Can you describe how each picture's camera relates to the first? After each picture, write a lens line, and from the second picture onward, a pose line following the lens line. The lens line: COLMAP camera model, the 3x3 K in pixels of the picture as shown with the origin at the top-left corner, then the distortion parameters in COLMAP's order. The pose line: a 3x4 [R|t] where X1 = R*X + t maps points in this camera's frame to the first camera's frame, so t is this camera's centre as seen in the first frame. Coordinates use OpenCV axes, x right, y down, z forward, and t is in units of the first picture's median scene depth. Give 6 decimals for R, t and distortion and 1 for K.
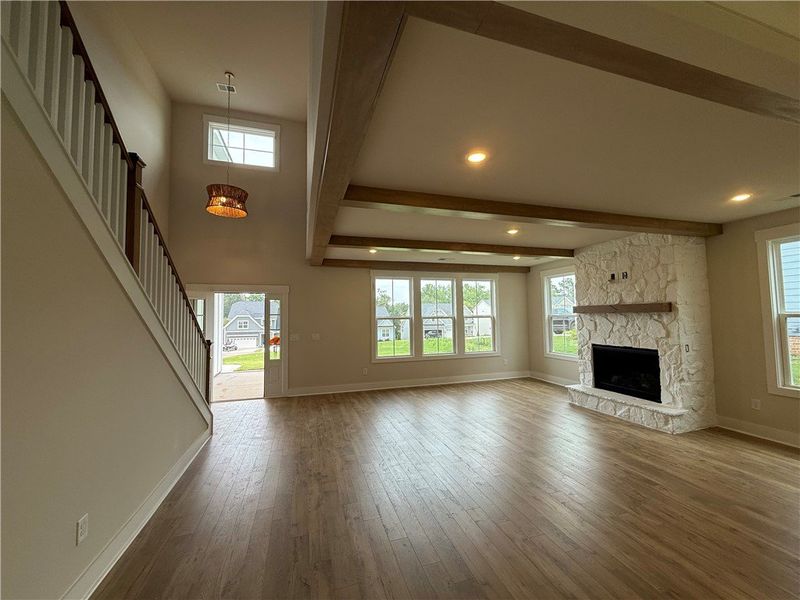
lens RADIAL K [[320.3, 0, 400.7], [0, 320.3, 300.2], [0, 0, 1]] dist [0.003022, -0.000662]
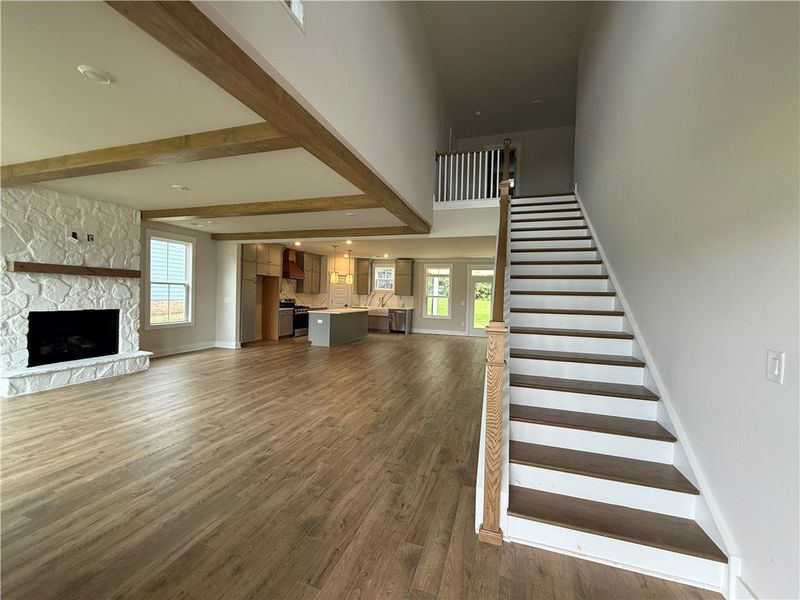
lens RADIAL K [[320.3, 0, 399.8], [0, 320.3, 298.7], [0, 0, 1]] dist [0.003022, -0.000662]
pose [[-0.815567, -0.028233, 0.577974, -0.683412], [-0.058157, 0.997751, -0.033326, 0.090604], [-0.575733, -0.060793, -0.815375, 1.298864]]
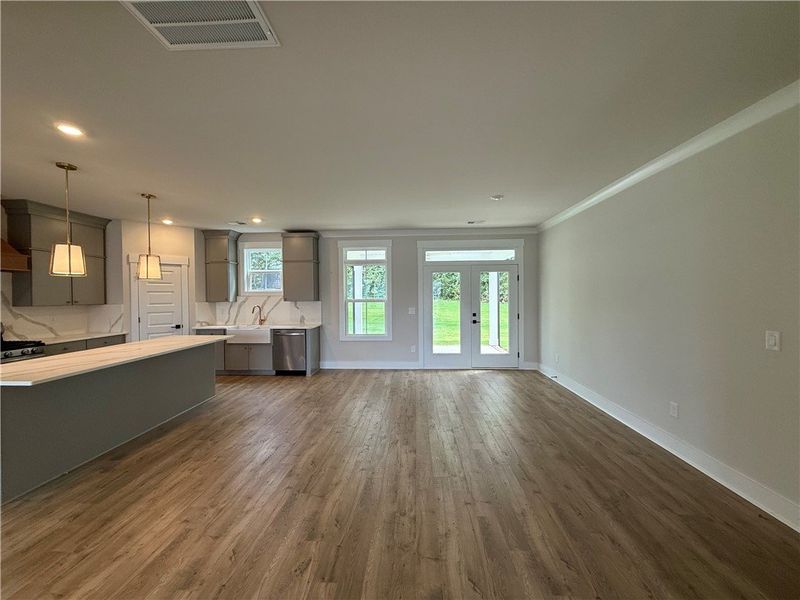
lens RADIAL K [[320.3, 0, 398.5], [0, 320.3, 299.5], [0, 0, 1]] dist [0.003022, -0.000662]
pose [[-0.936808, 0.003282, 0.349828, -0.096653], [-0.010809, 0.999207, -0.038318, 0.020226], [-0.349676, -0.039677, -0.936030, 0.338111]]
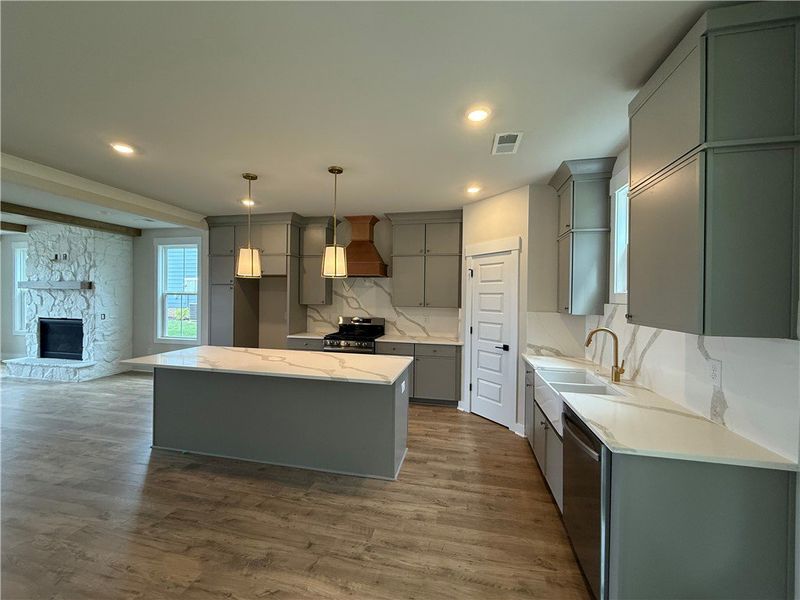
lens RADIAL K [[320.3, 0, 400.6], [0, 320.3, 296.9], [0, 0, 1]] dist [0.003022, -0.000662]
pose [[0.495473, 0.006150, 0.868601, 0.305068], [-0.062613, 0.997626, 0.028653, -0.044185], [-0.866364, -0.068583, 0.494682, -0.664951]]
